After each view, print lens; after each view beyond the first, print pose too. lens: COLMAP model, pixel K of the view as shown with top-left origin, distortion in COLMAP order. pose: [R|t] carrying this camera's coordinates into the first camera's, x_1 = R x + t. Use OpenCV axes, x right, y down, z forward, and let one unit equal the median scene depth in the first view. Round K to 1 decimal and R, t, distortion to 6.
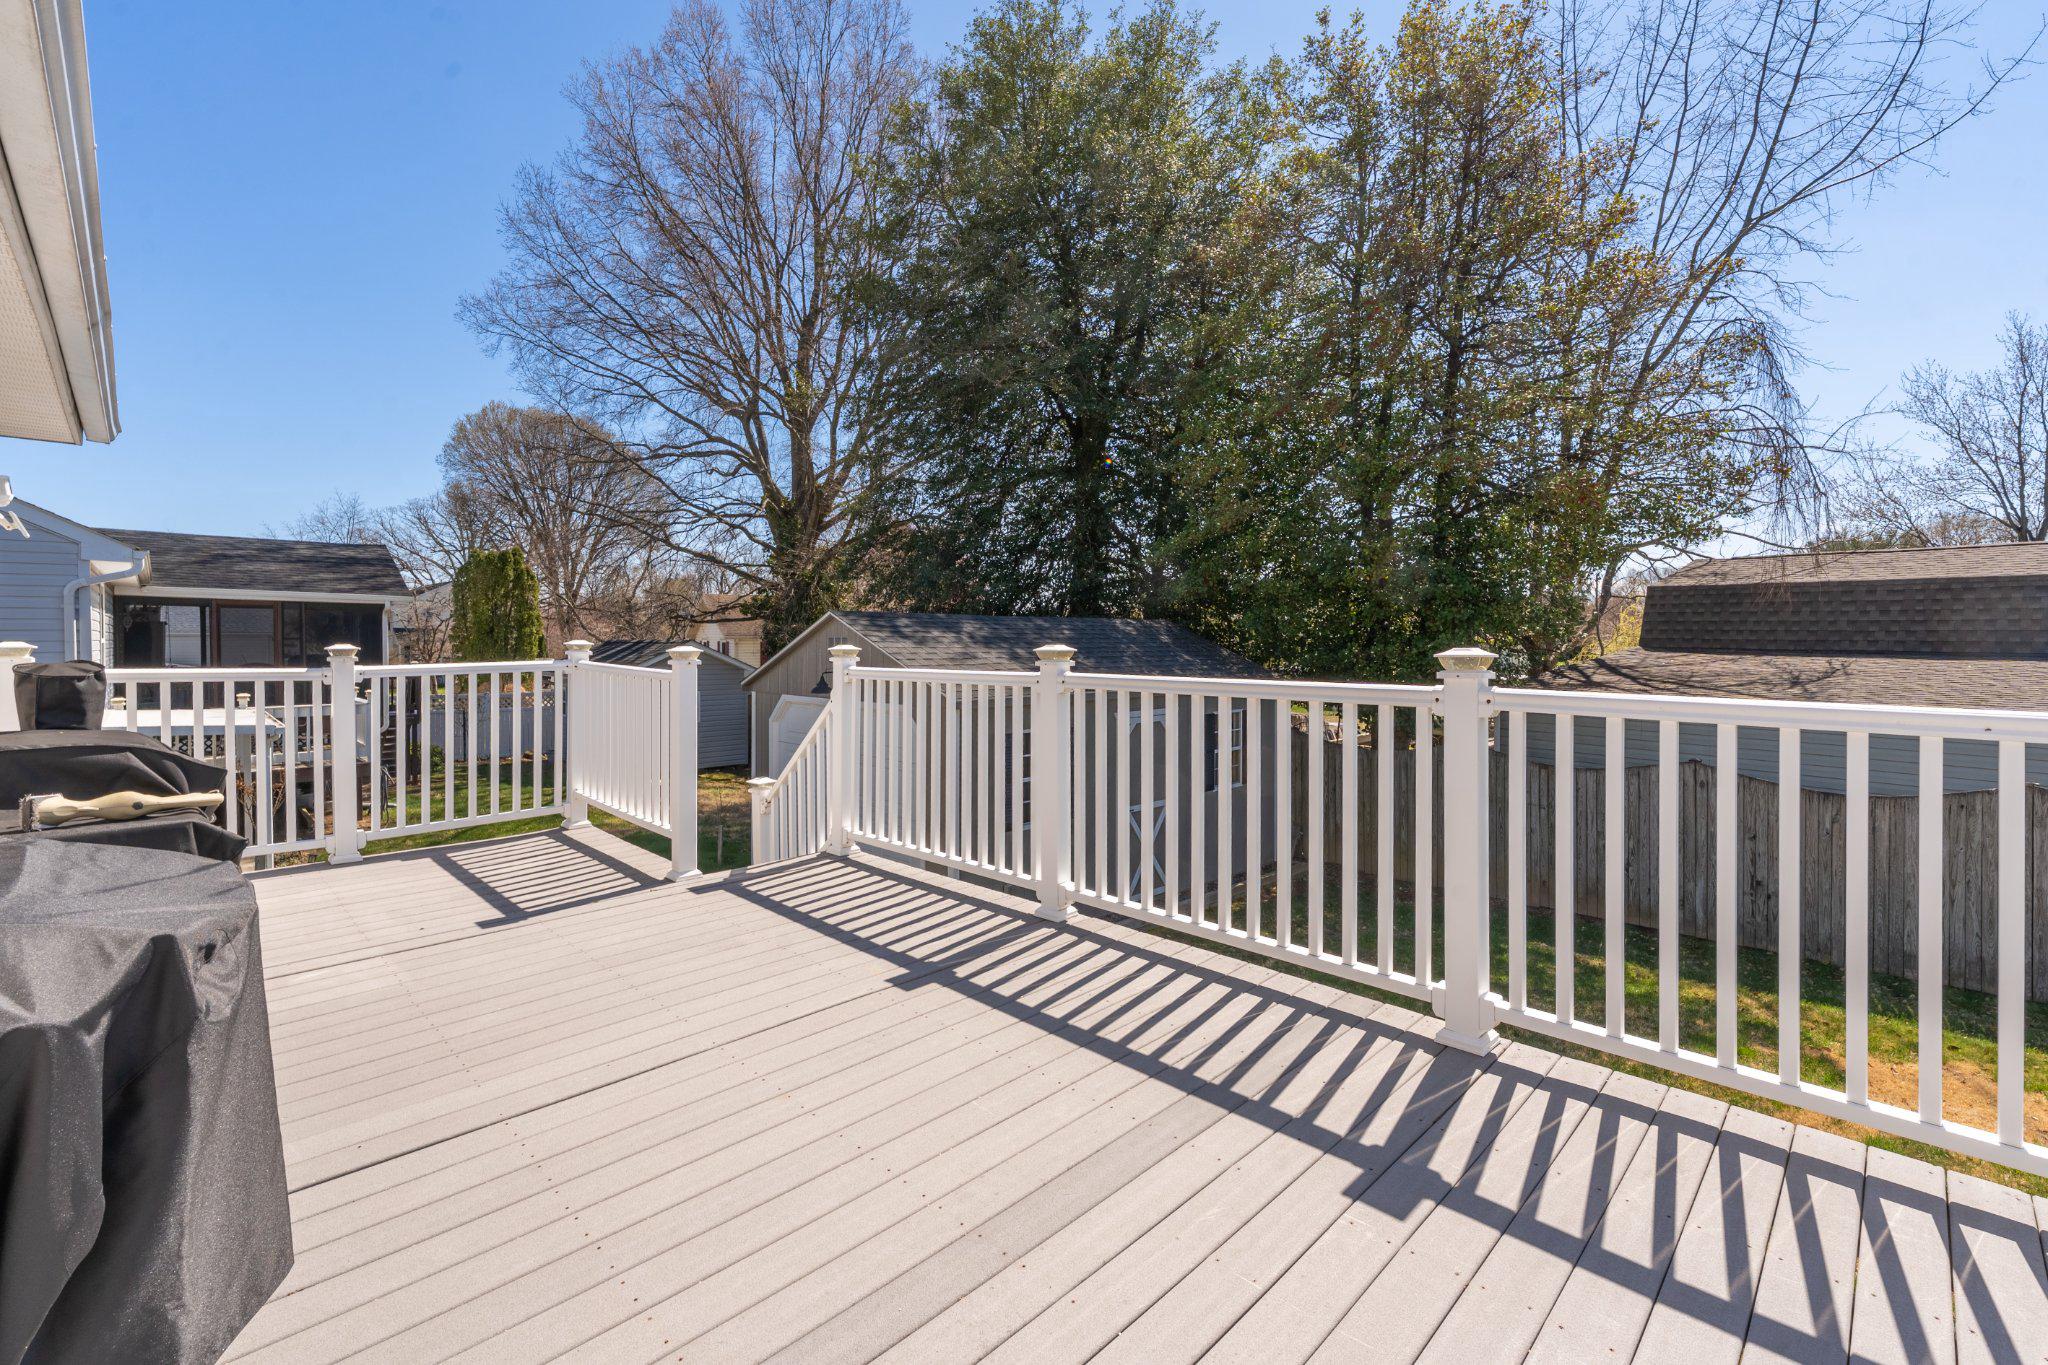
lens RADIAL K [[901.2, 0, 1056.2], [0, 901.2, 681.0], [0, 0, 1]] dist [0.013897, 0.000028]
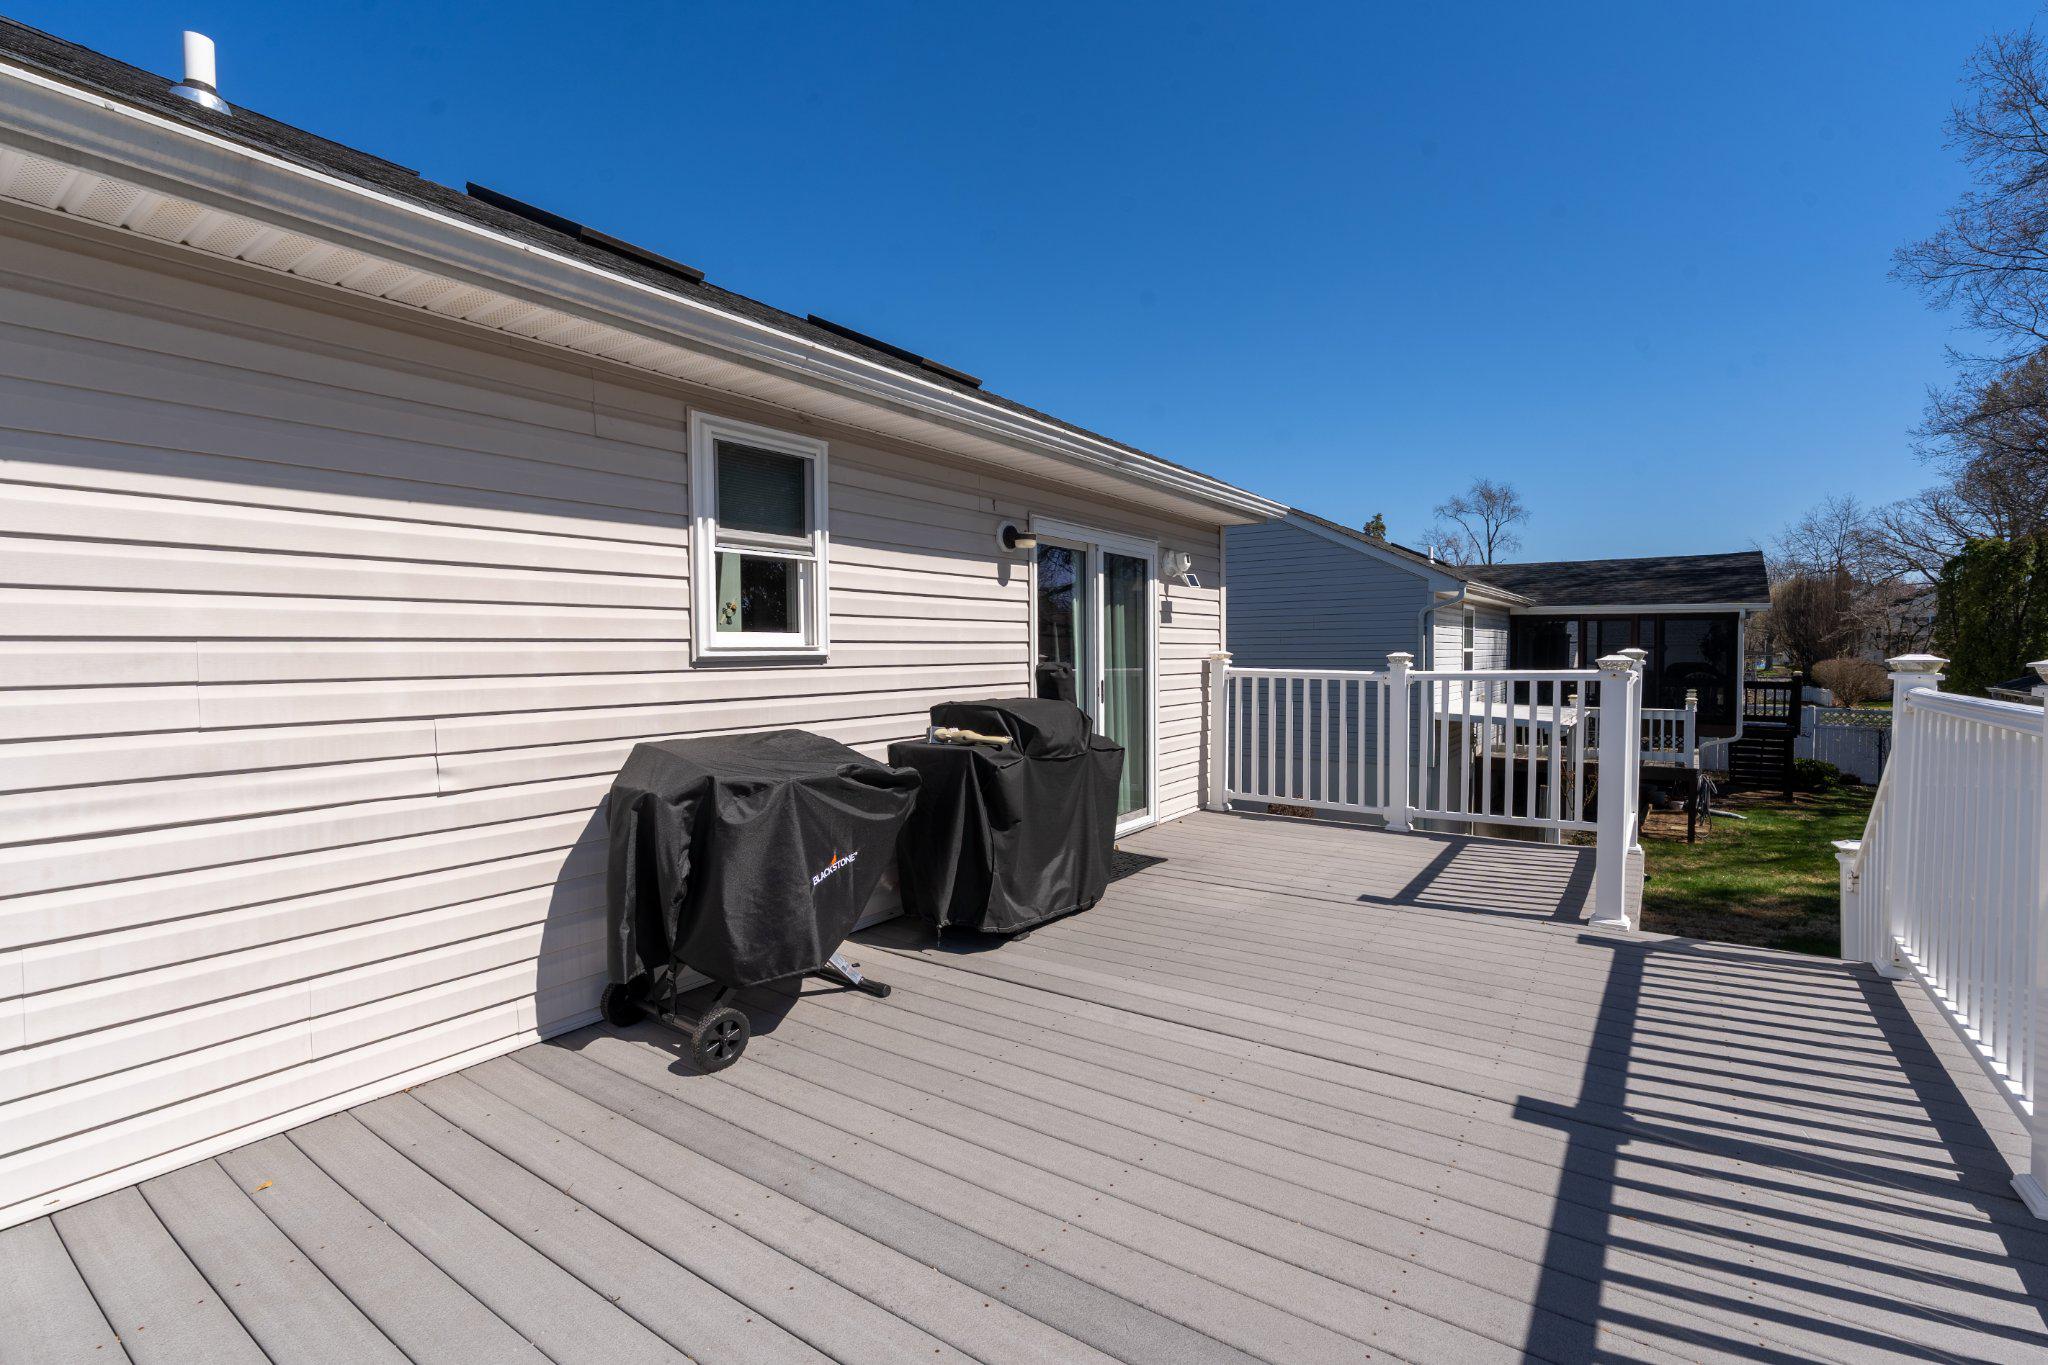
lens RADIAL K [[901.2, 0, 1056.2], [0, 901.2, 681.0], [0, 0, 1]] dist [0.013897, 0.000028]
pose [[0.183721, 0.029381, -0.982539, 0.389160], [-0.039339, 0.998972, 0.022517, -0.014179], [0.982191, 0.034515, 0.184688, 0.380434]]
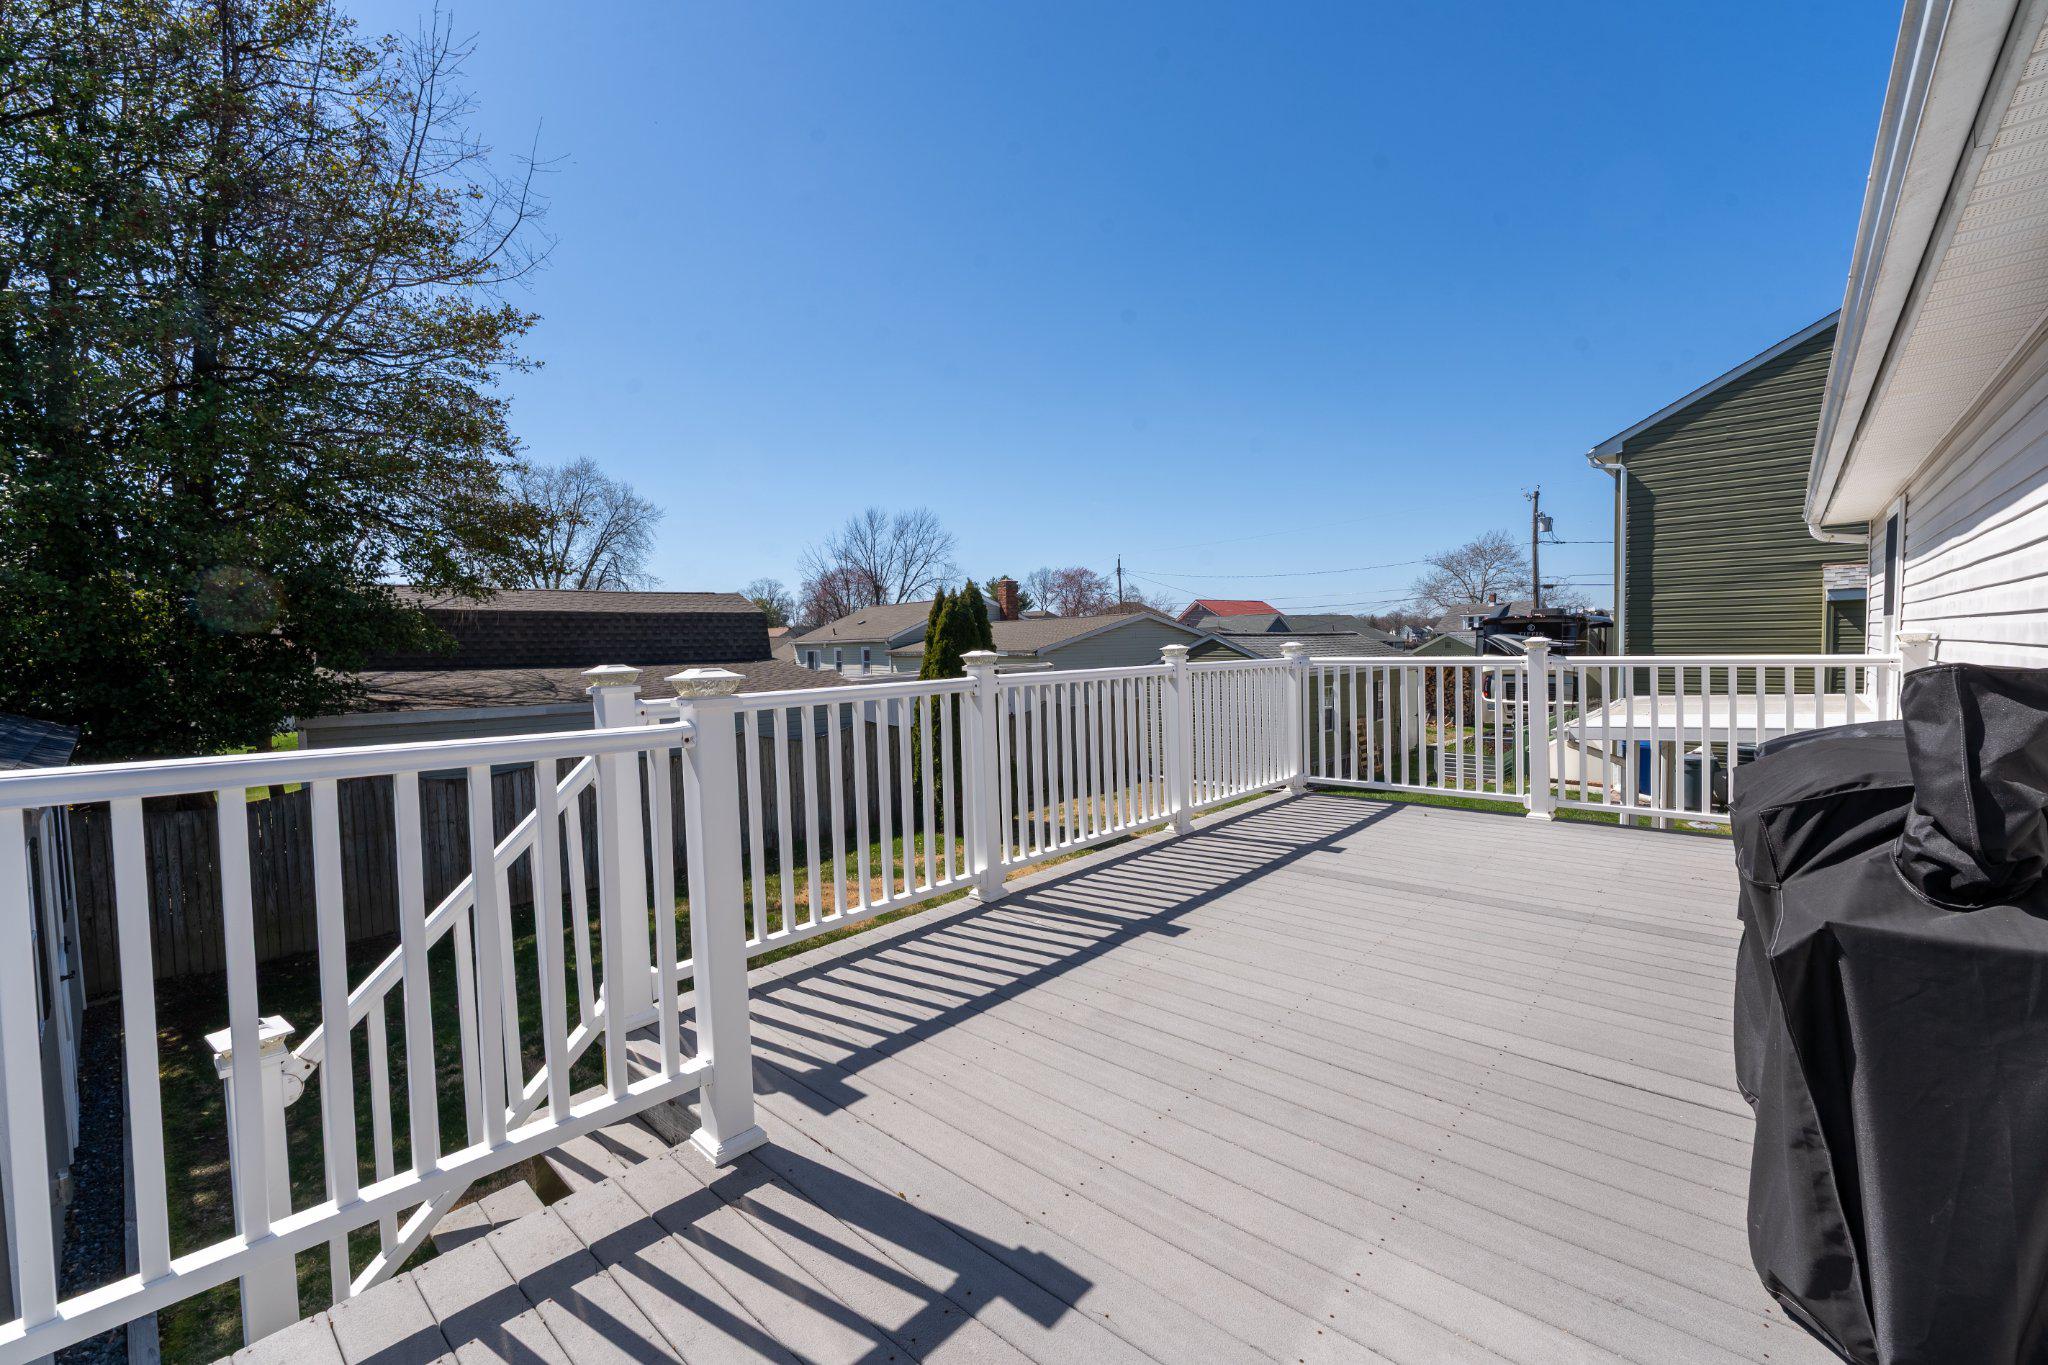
lens RADIAL K [[830.3, 0, 1018.2], [0, 830.3, 665.6], [0, 0, 1]] dist [-0.001172, -0.000001]
pose [[-0.043067, -0.027244, 0.998701, -1.011959], [0.070973, 0.997019, 0.030259, -0.049433], [-0.996548, 0.072184, -0.041005, 0.999611]]
